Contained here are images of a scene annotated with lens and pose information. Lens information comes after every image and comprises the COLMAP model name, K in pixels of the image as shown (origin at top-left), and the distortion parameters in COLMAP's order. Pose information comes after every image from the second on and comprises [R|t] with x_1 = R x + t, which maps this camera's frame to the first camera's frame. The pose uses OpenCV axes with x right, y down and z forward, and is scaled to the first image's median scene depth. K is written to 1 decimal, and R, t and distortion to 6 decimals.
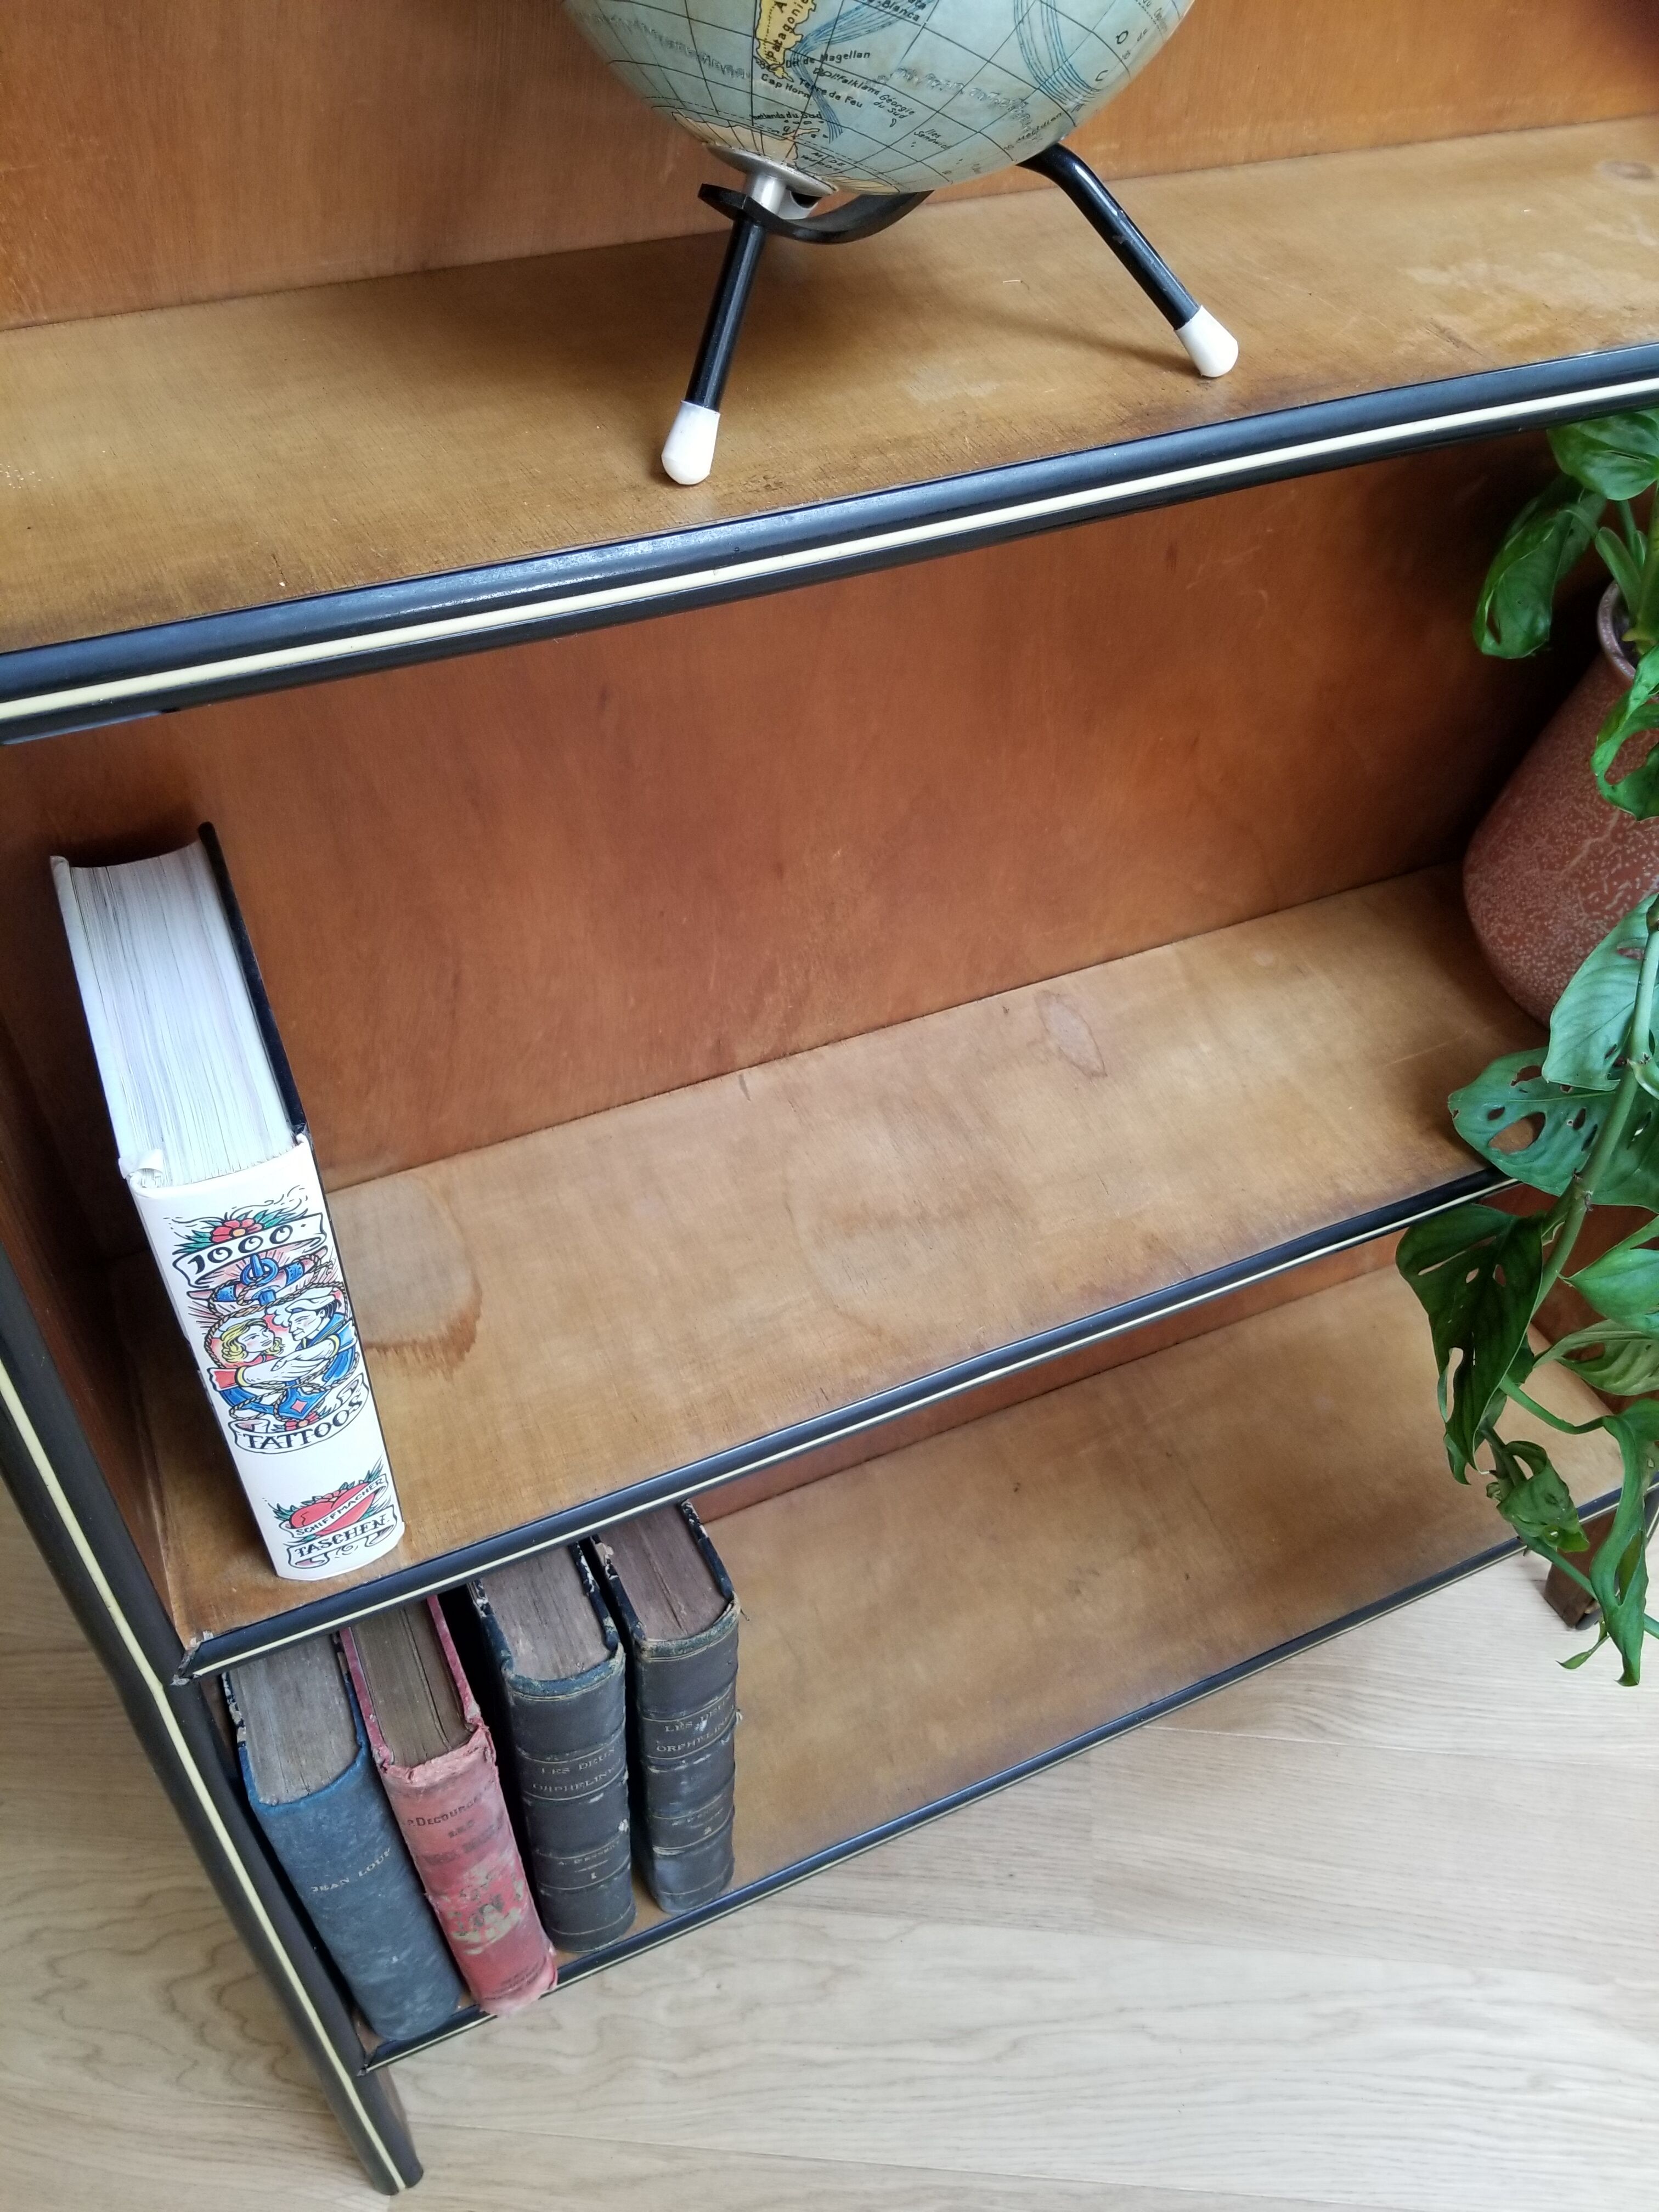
lens RADIAL K [[1774.7, 0, 821.5], [0, 1774.7, 1076.3], [0, 0, 1]] dist [0.017024, -0.055422]
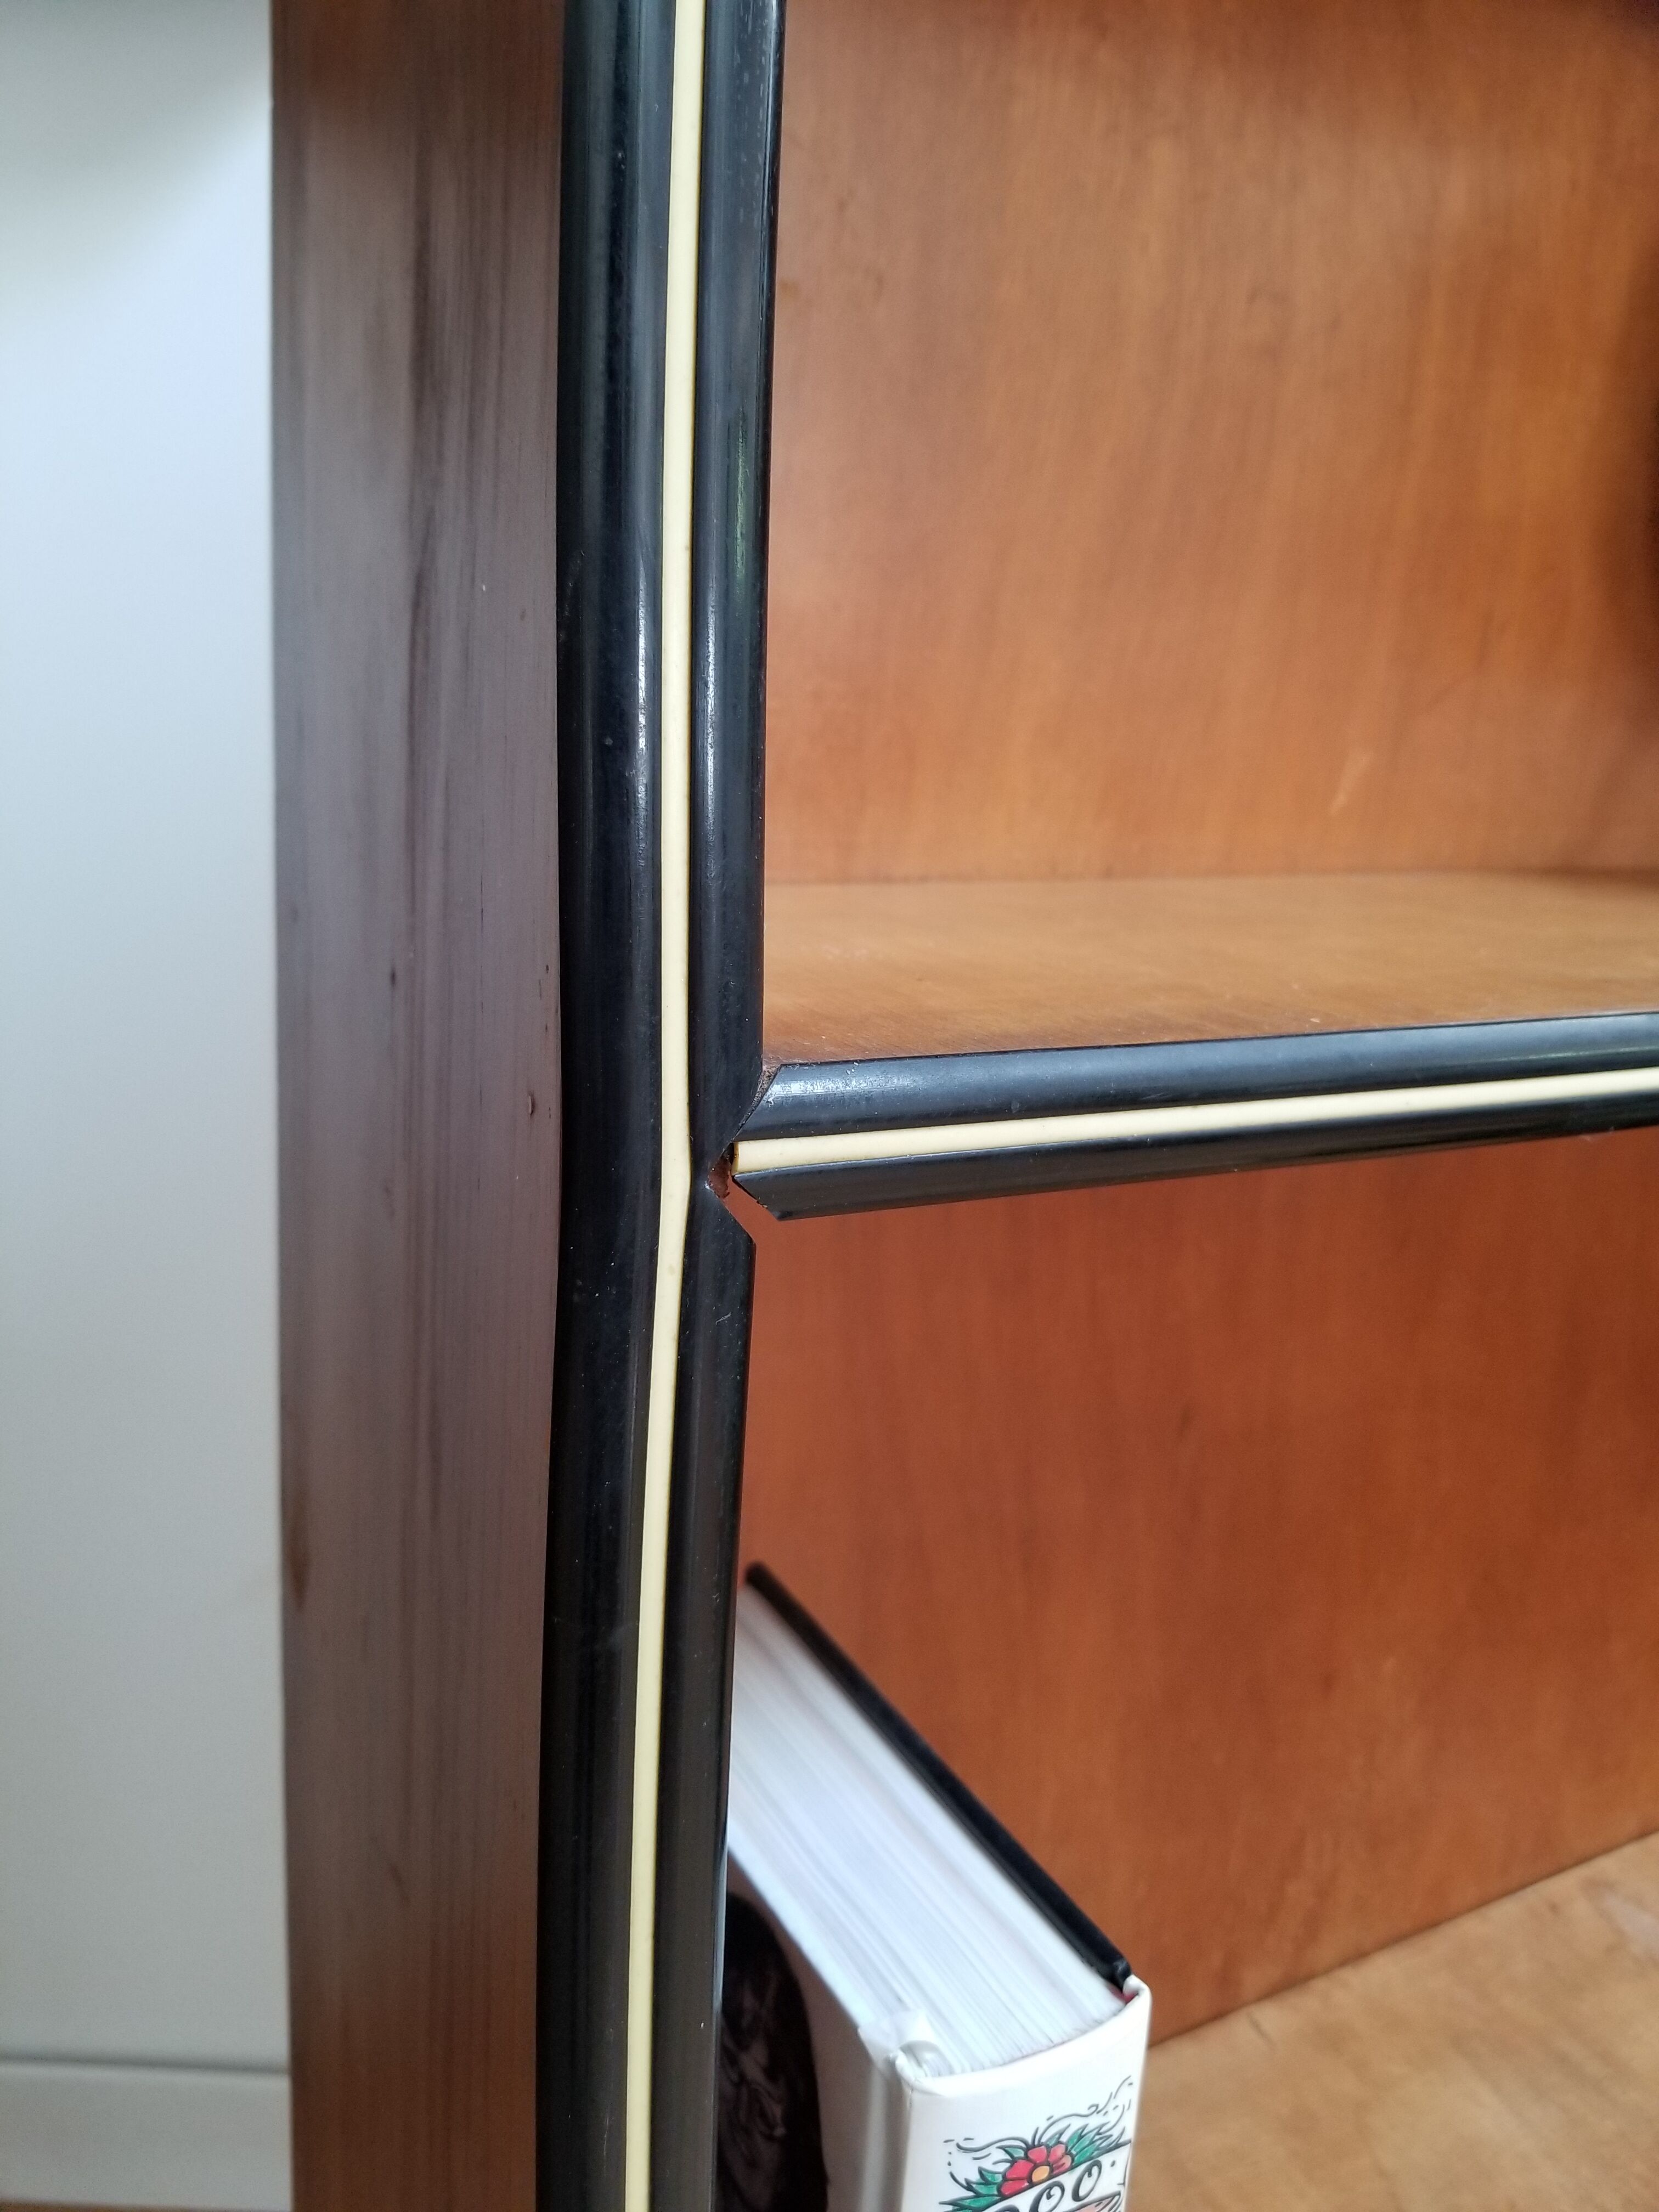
lens RADIAL K [[1774.7, 0, 821.5], [0, 1774.7, 1076.3], [0, 0, 1]] dist [0.017024, -0.055422]
pose [[0.996841, -0.008170, 0.079006, -0.300580], [0.049578, 0.841130, -0.538555, 0.063758], [-0.062054, 0.540771, 0.838878, 0.236535]]
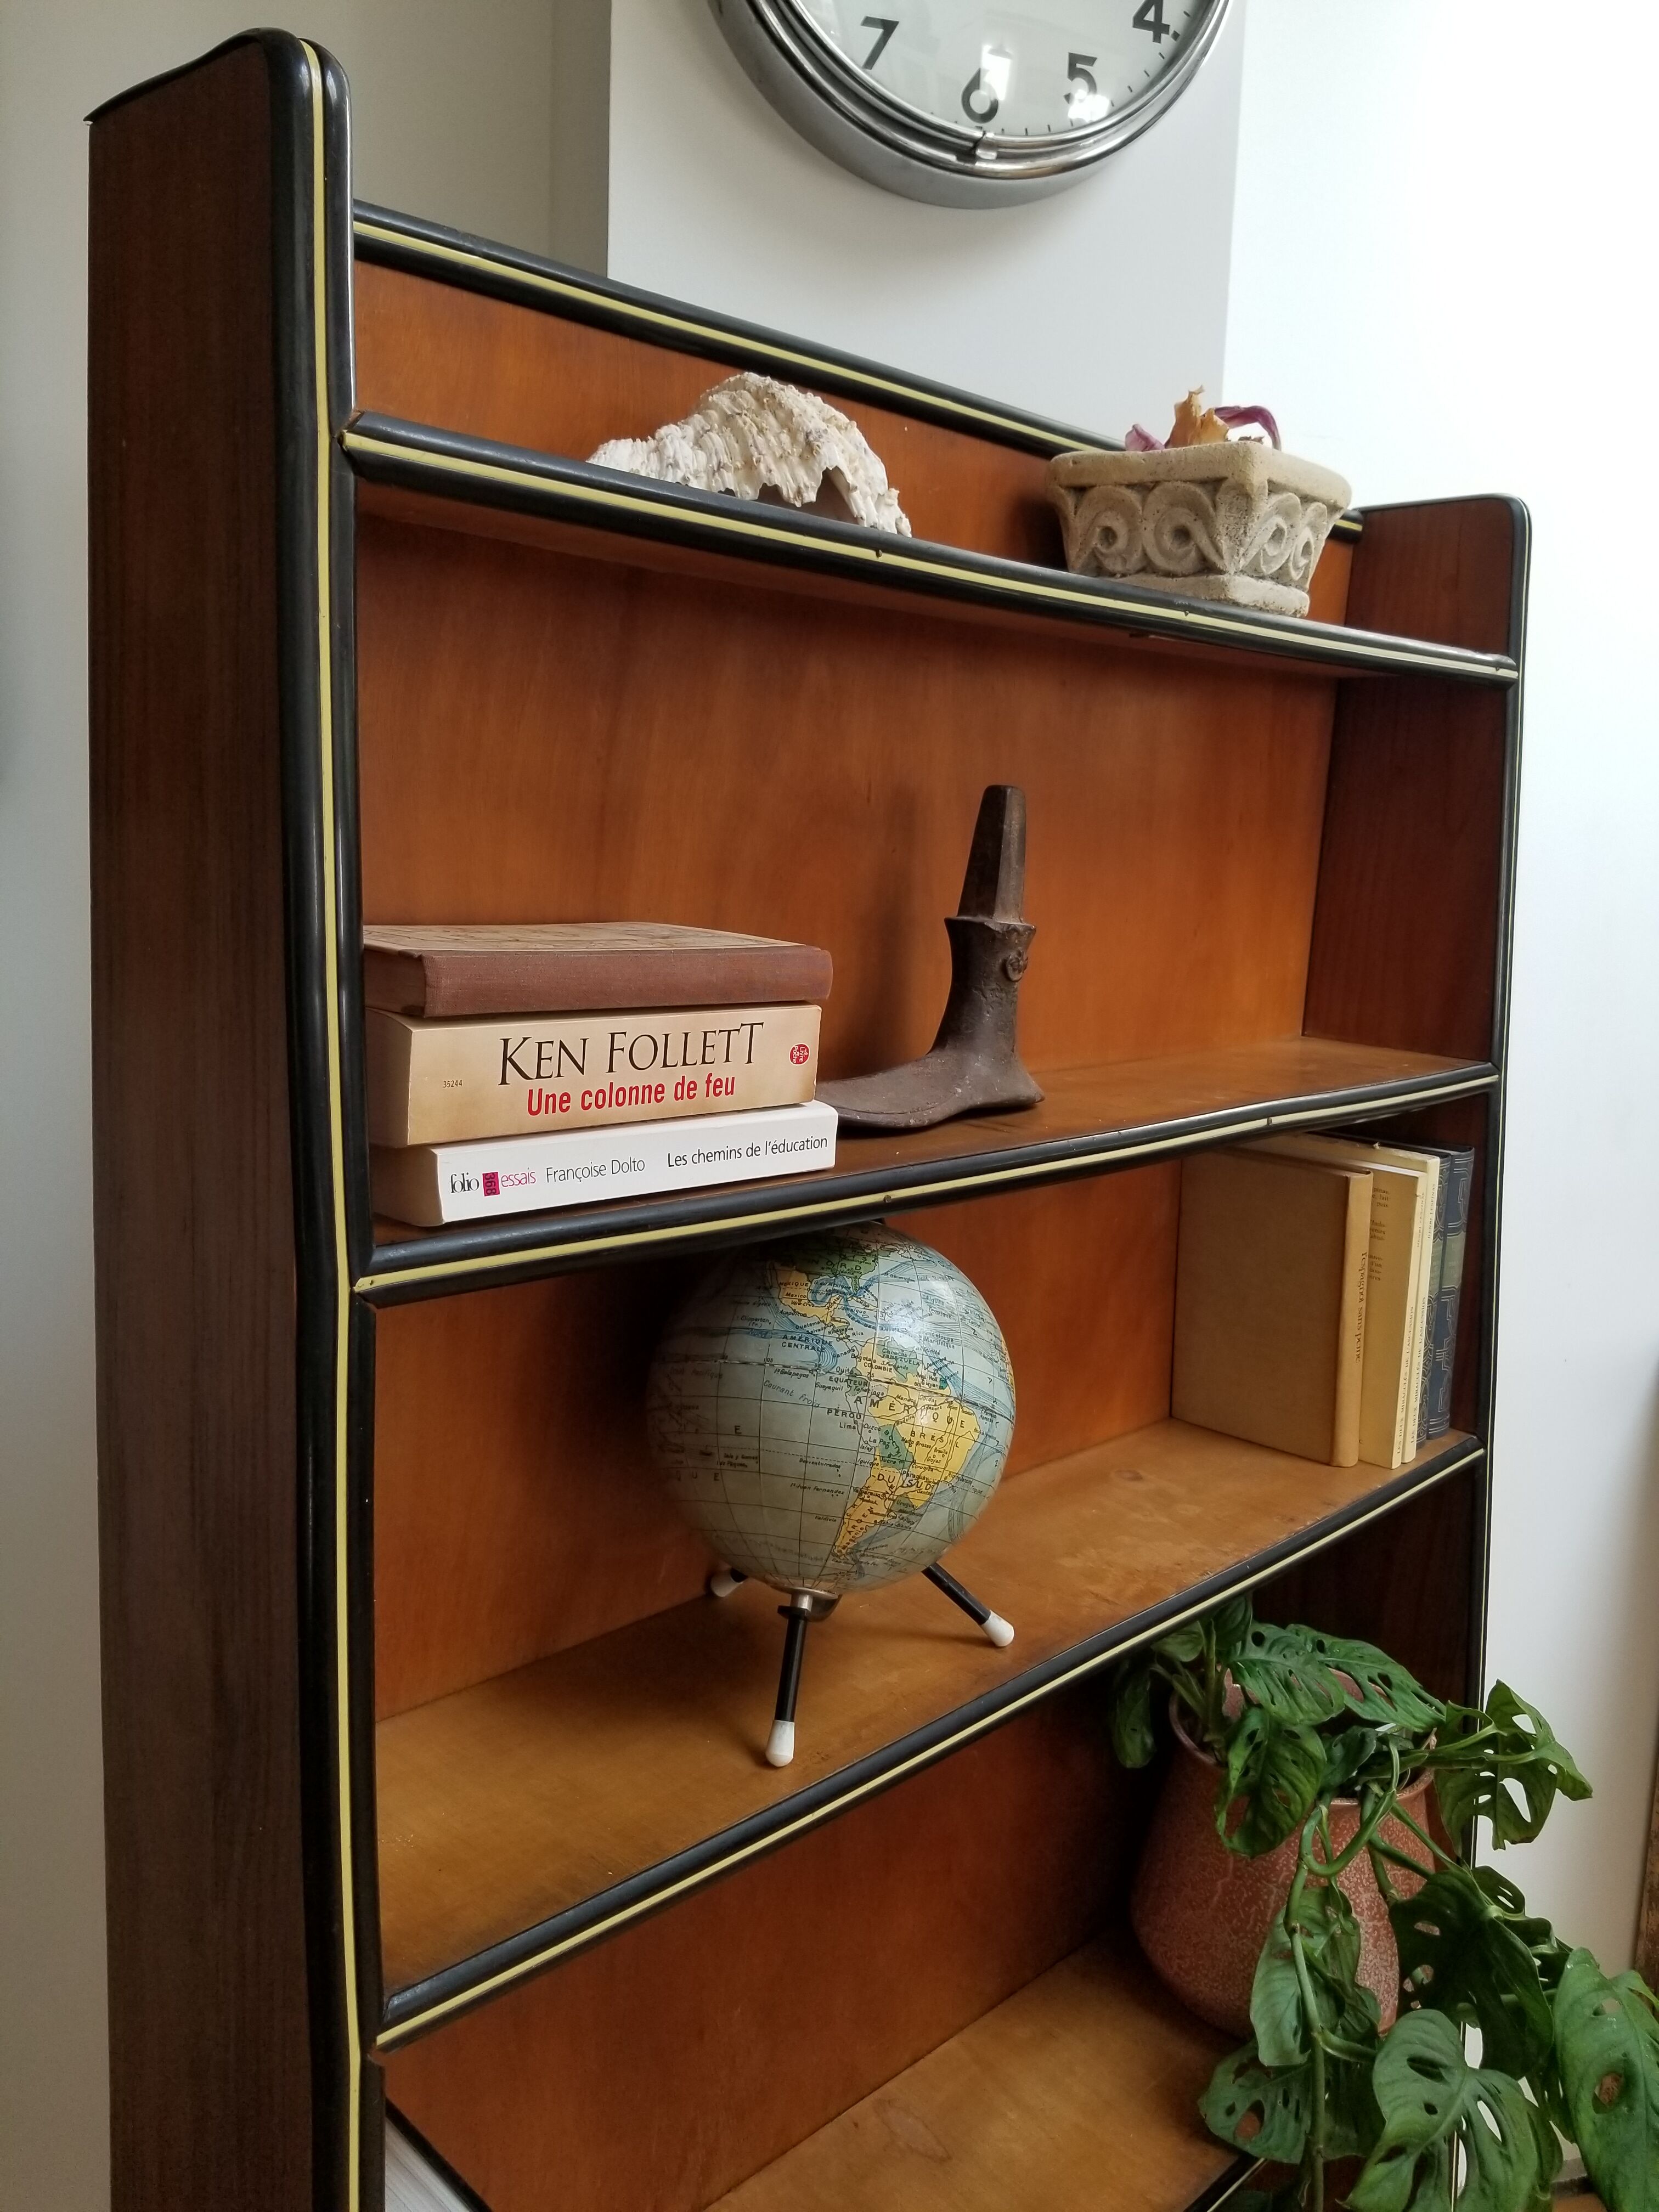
lens RADIAL K [[1774.7, 0, 821.5], [0, 1774.7, 1076.3], [0, 0, 1]] dist [0.017024, -0.055422]
pose [[0.936033, -0.053413, 0.347834, -0.359411], [0.246591, 0.804724, -0.540011, 0.042508], [-0.251067, 0.591241, 0.766420, -0.438432]]
